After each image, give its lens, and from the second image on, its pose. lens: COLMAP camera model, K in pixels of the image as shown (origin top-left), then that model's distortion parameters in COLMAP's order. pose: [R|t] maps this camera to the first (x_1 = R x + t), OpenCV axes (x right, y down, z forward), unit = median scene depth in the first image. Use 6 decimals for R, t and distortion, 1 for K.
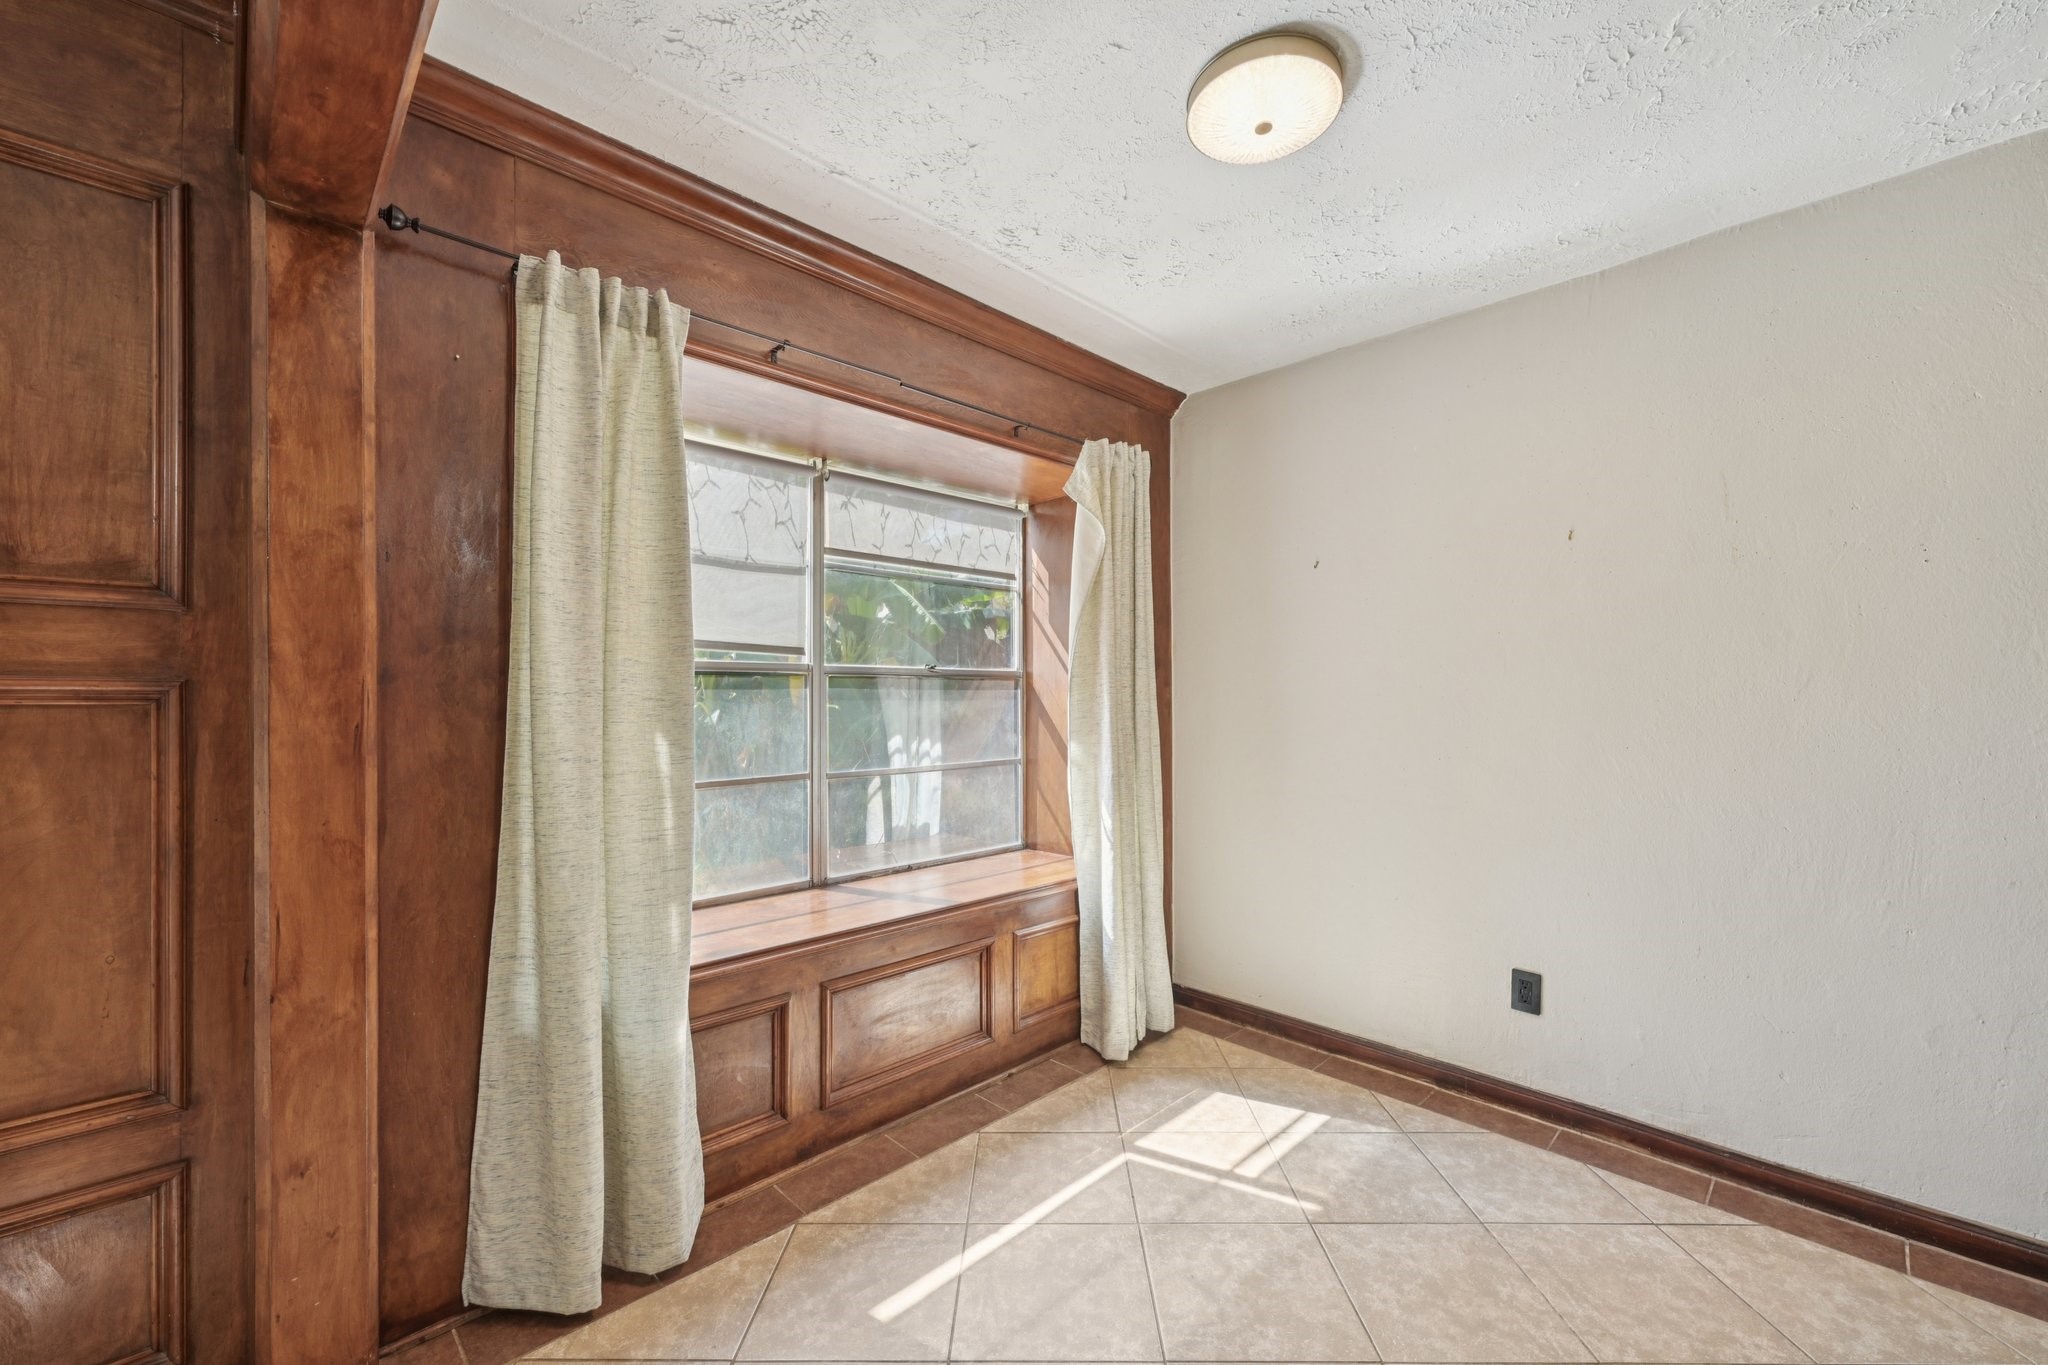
lens RADIAL K [[814.8, 0, 1036.3], [0, 814.8, 695.5], [0, 0, 1]] dist [0.000503, -0.000092]
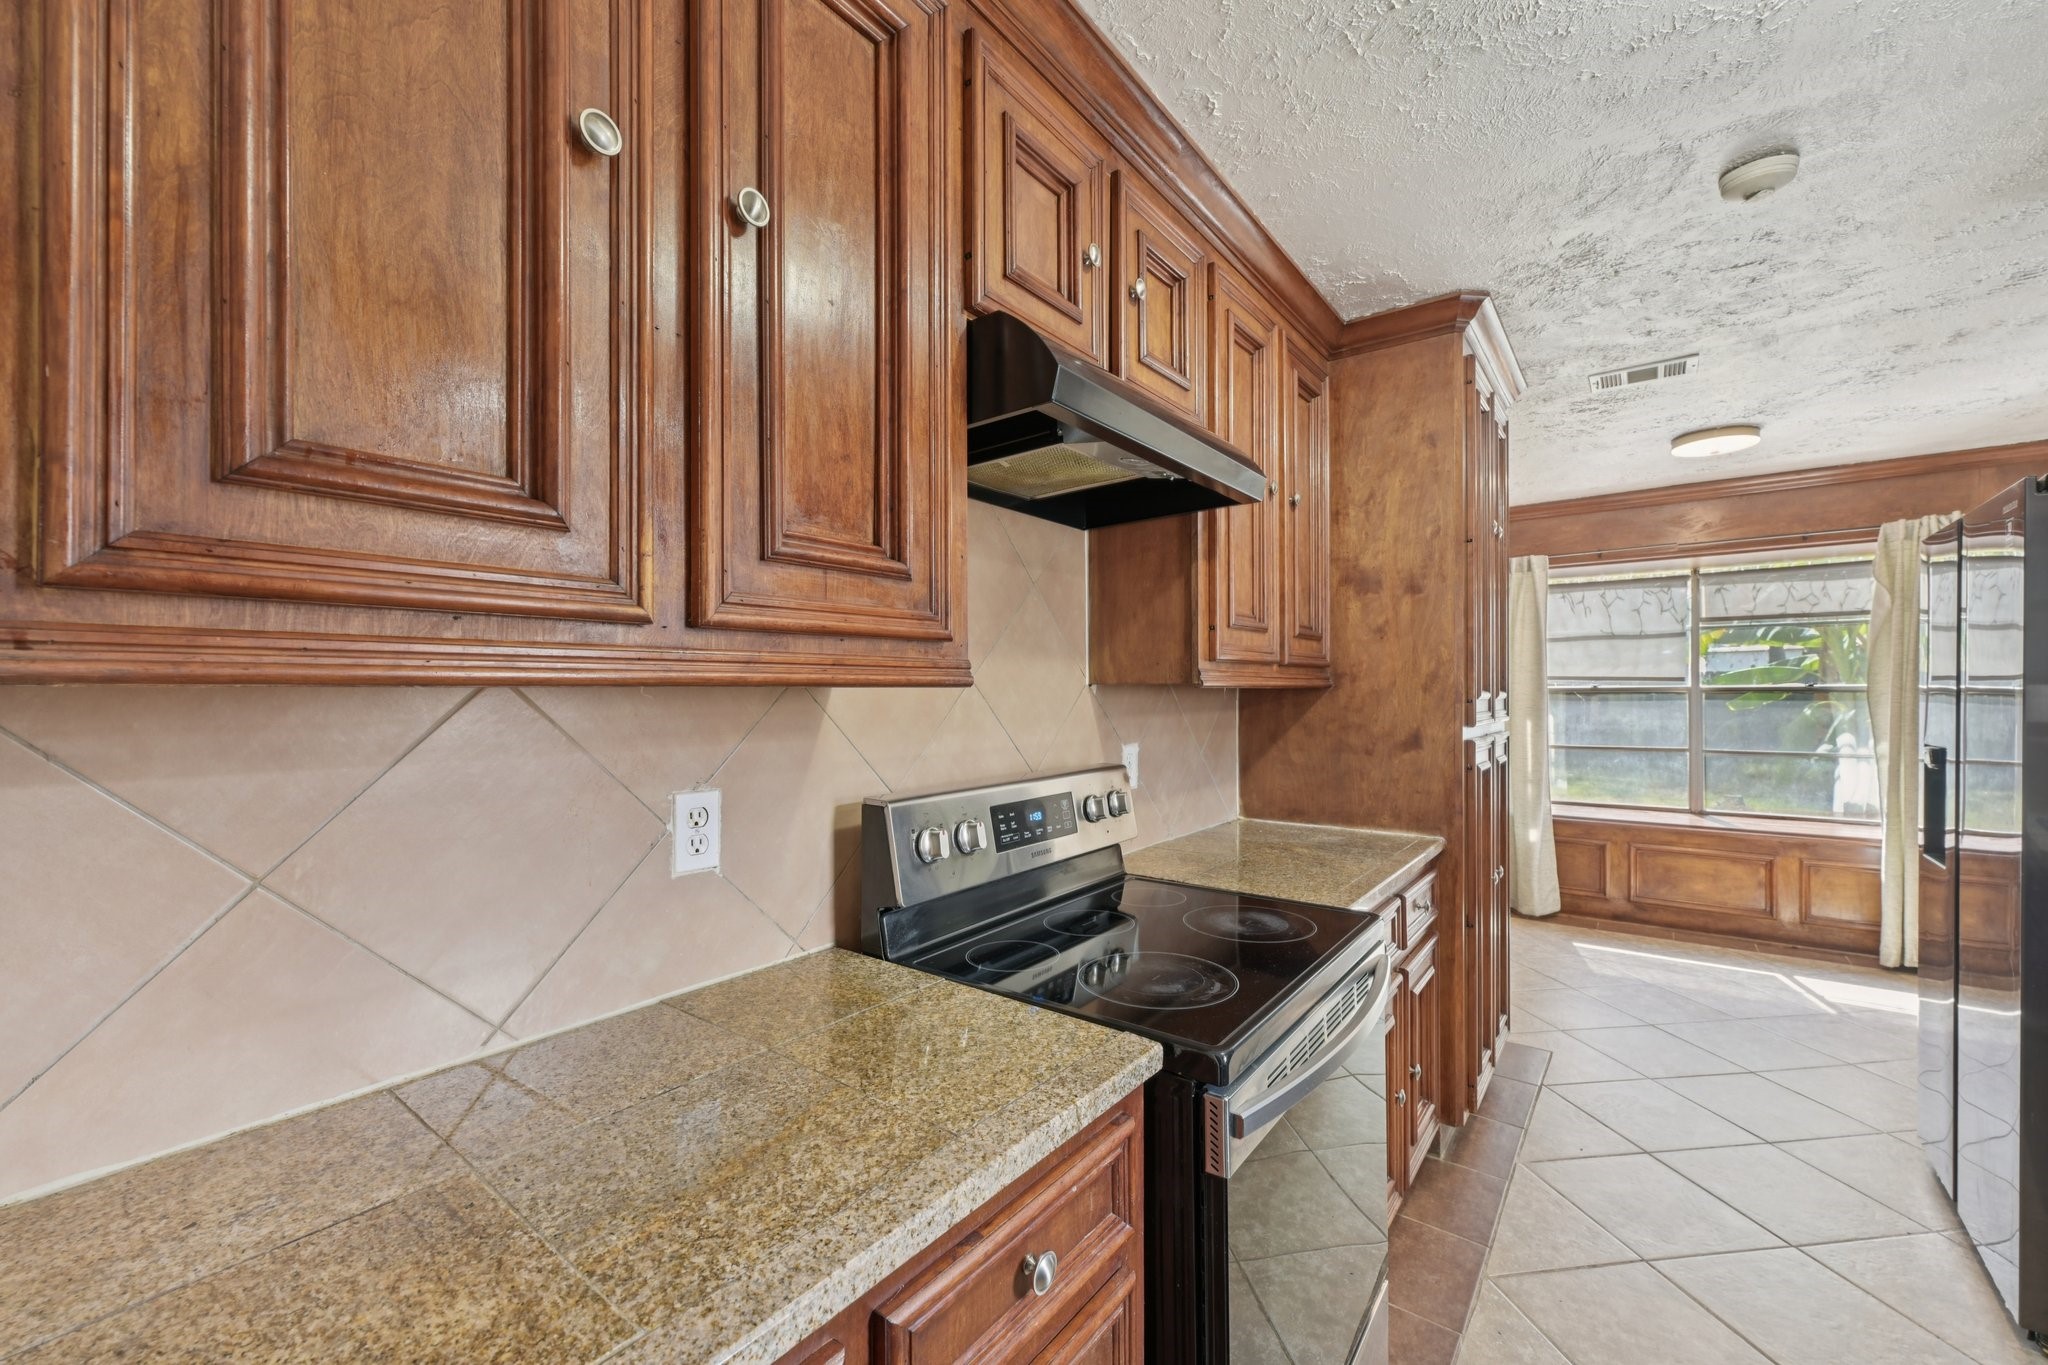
lens RADIAL K [[814.8, 0, 1028.4], [0, 814.8, 689.7], [0, 0, 1]] dist [0.000503, -0.000092]
pose [[0.119959, 0.003289, -0.992773, 2.047925], [0.012279, 0.999913, 0.004797, -0.090160], [0.992703, -0.012766, 0.119908, -0.989233]]
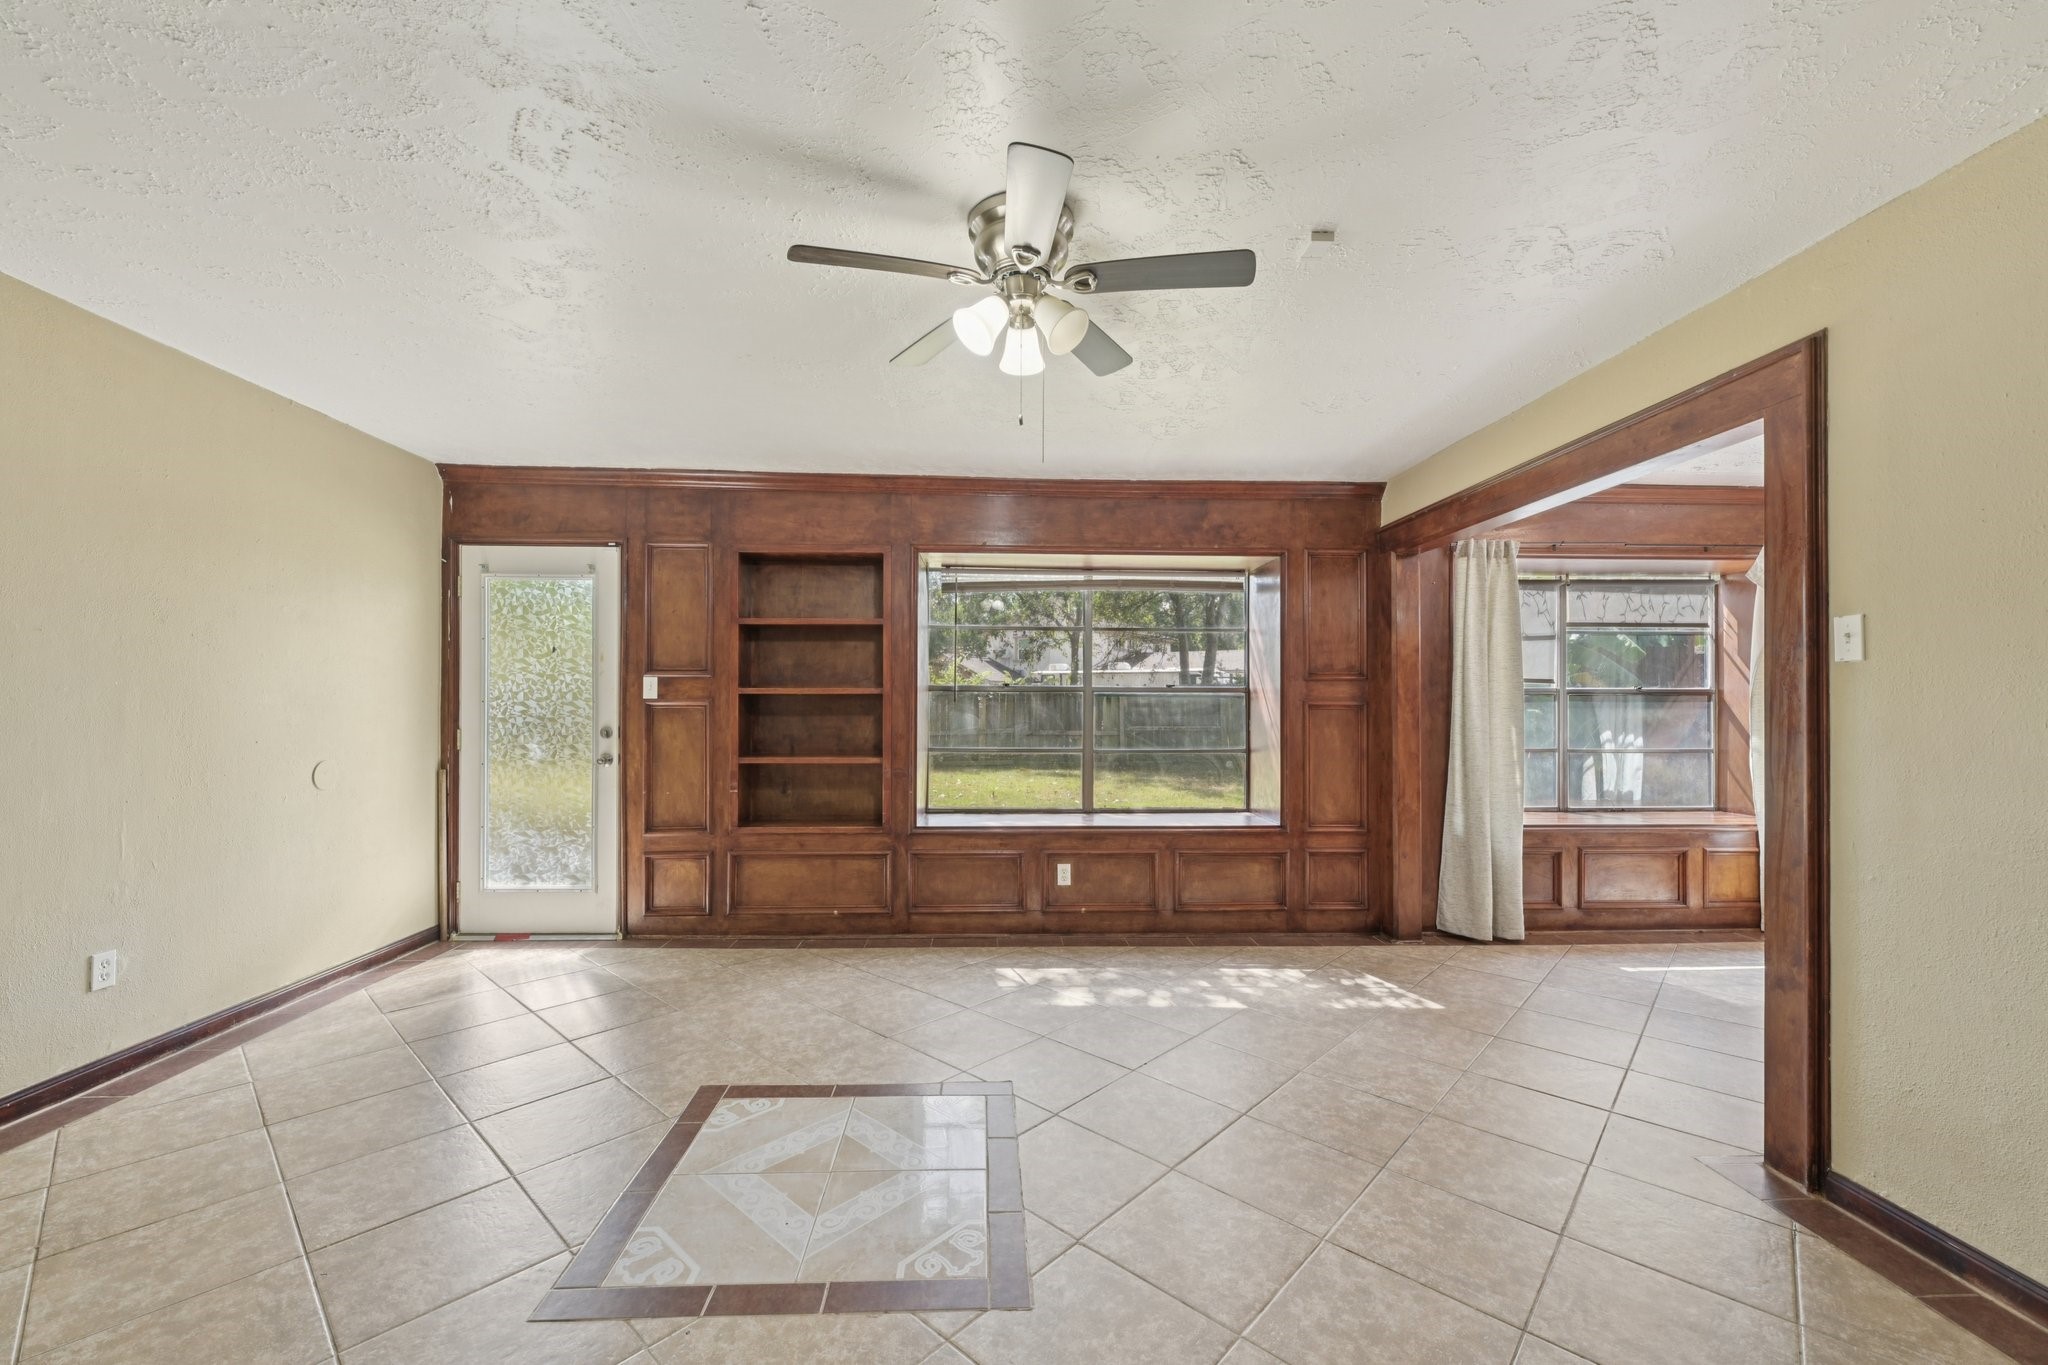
lens RADIAL K [[814.8, 0, 1017.2], [0, 814.8, 695.9], [0, 0, 1]] dist [0.000503, -0.000092]
pose [[0.735823, 0.001229, -0.677173, 0.103483], [-0.001862, 0.999998, -0.000208, -0.029246], [0.677171, 0.001414, 0.735824, -1.809978]]
